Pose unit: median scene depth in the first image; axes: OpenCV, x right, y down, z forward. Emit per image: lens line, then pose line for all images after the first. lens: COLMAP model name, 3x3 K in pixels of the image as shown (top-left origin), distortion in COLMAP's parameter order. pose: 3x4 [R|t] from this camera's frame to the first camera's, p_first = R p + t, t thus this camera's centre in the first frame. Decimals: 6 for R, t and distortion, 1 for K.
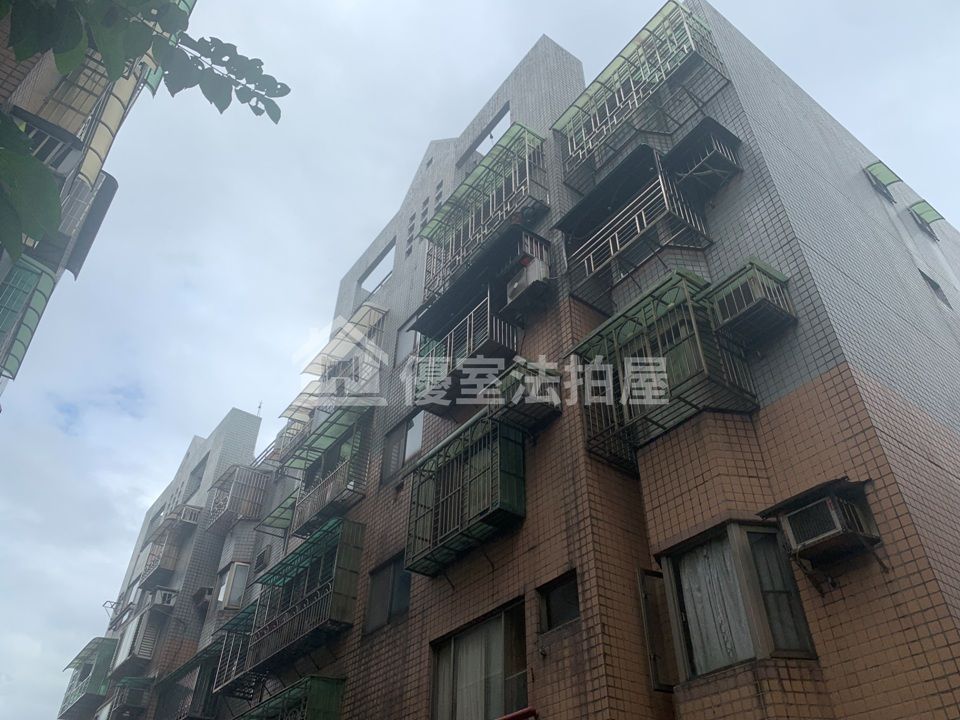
lens RADIAL K [[739.7, 0, 475.2], [0, 739.7, 349.7], [0, 0, 1]] dist [0.159573, -0.427590]
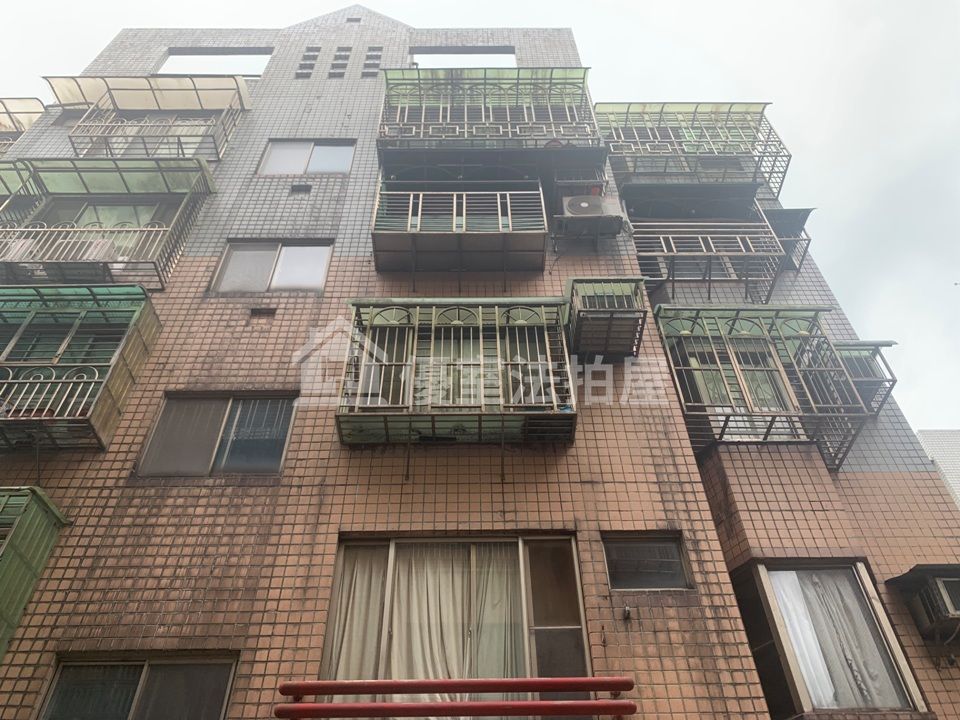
lens RADIAL K [[739.7, 0, 475.2], [0, 739.7, 349.7], [0, 0, 1]] dist [0.159573, -0.427590]
pose [[0.589644, 0.580417, 0.561638, -0.448722], [-0.515138, 0.805847, -0.291966, 0.401338], [-0.622056, -0.117165, 0.774157, 0.468533]]
